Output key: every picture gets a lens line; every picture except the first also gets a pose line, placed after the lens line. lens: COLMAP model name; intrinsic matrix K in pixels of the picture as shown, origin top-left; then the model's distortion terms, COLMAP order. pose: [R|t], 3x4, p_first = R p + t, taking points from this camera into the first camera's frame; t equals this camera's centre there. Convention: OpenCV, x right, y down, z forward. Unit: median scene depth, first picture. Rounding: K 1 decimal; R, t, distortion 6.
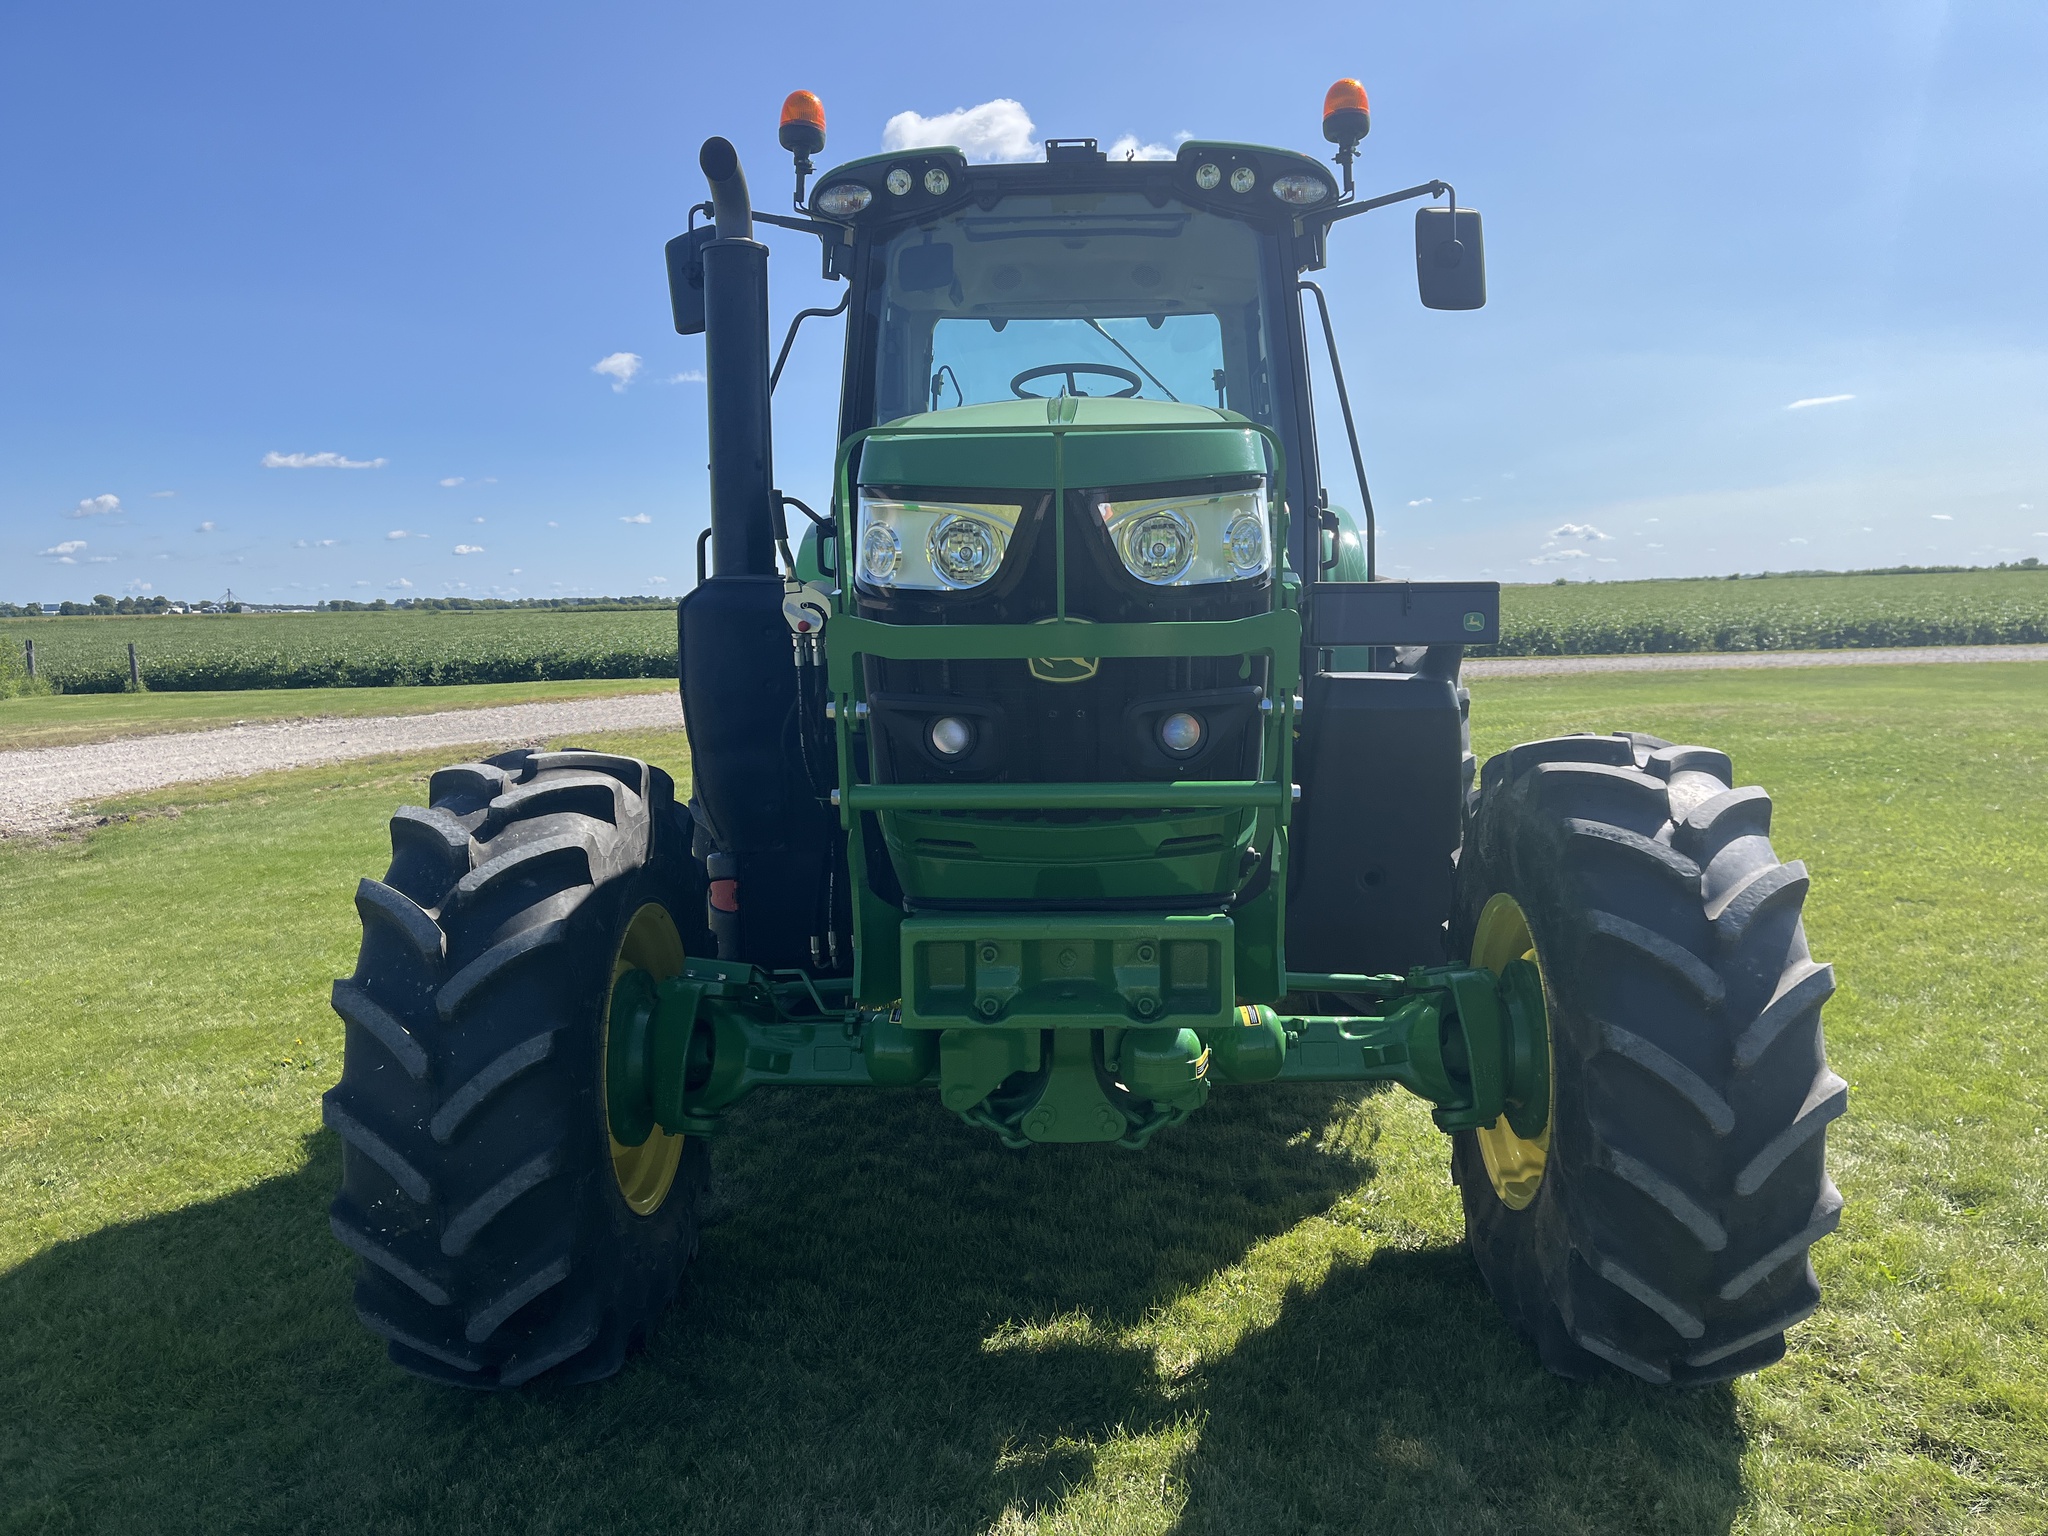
lens RADIAL K [[1467.1, 0, 1077.1], [0, 1467.1, 753.0], [0, 0, 1]] dist [-0.021552, -0.000970]
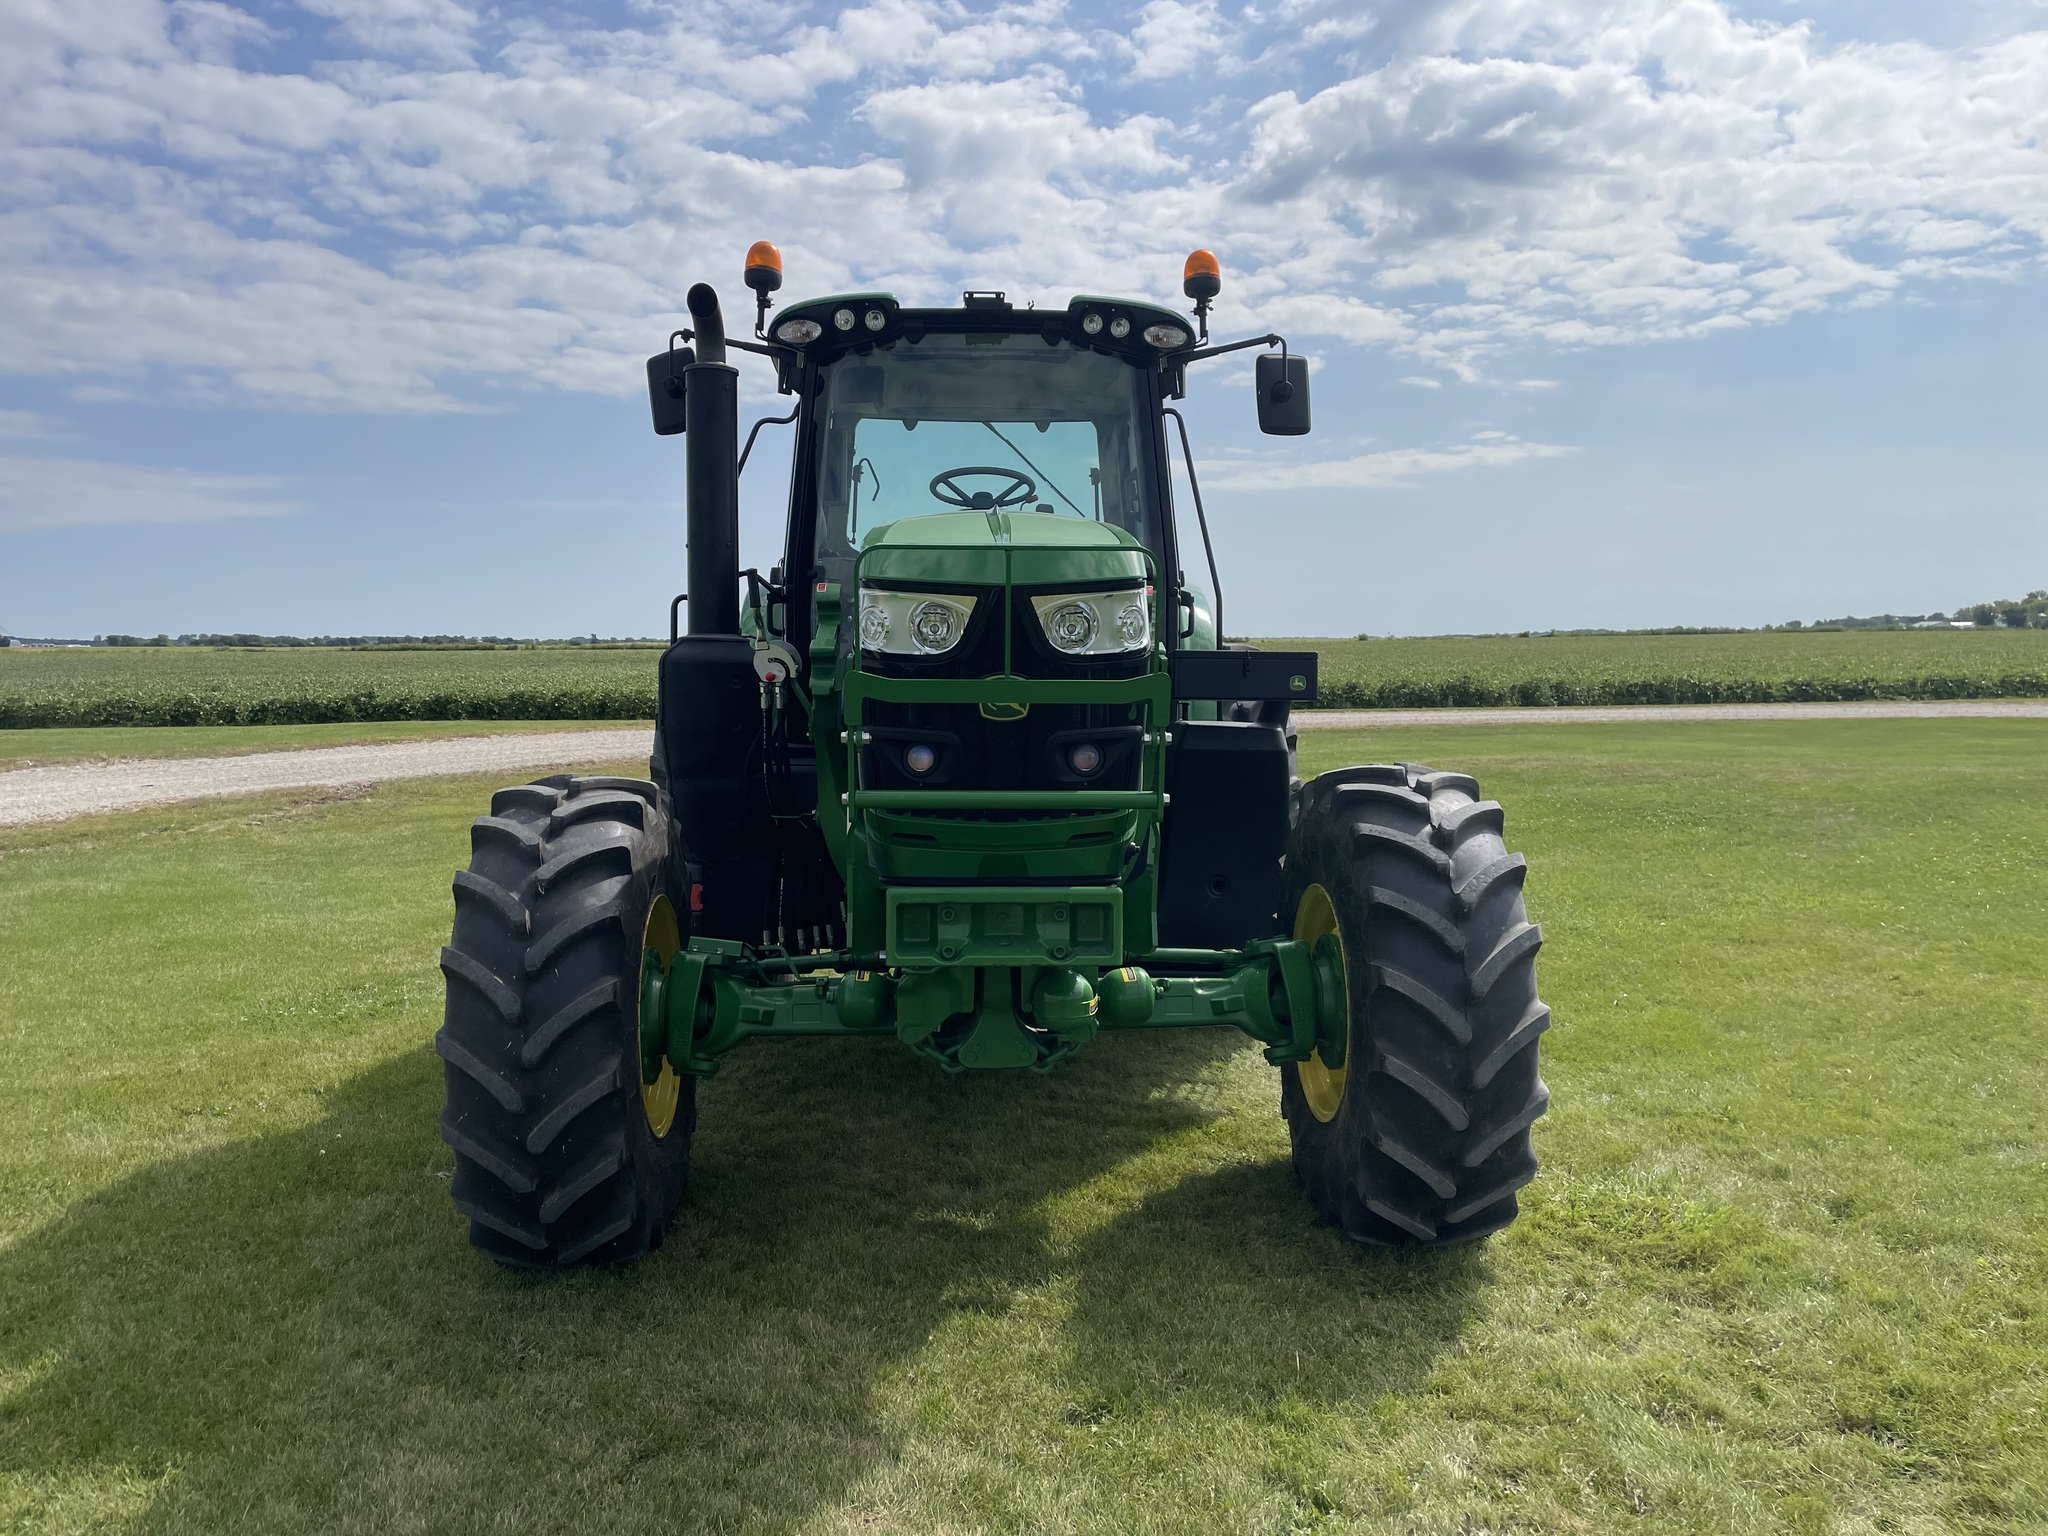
lens RADIAL K [[1521.8, 0, 1024.0], [0, 1521.8, 768.0], [0, 0, 1]] dist [0.072364, -0.104603]
pose [[0.997399, 0.008257, 0.071598, -0.061673], [-0.006443, 0.999653, -0.025523, 0.022115], [-0.071784, 0.024996, 0.997107, -0.304291]]
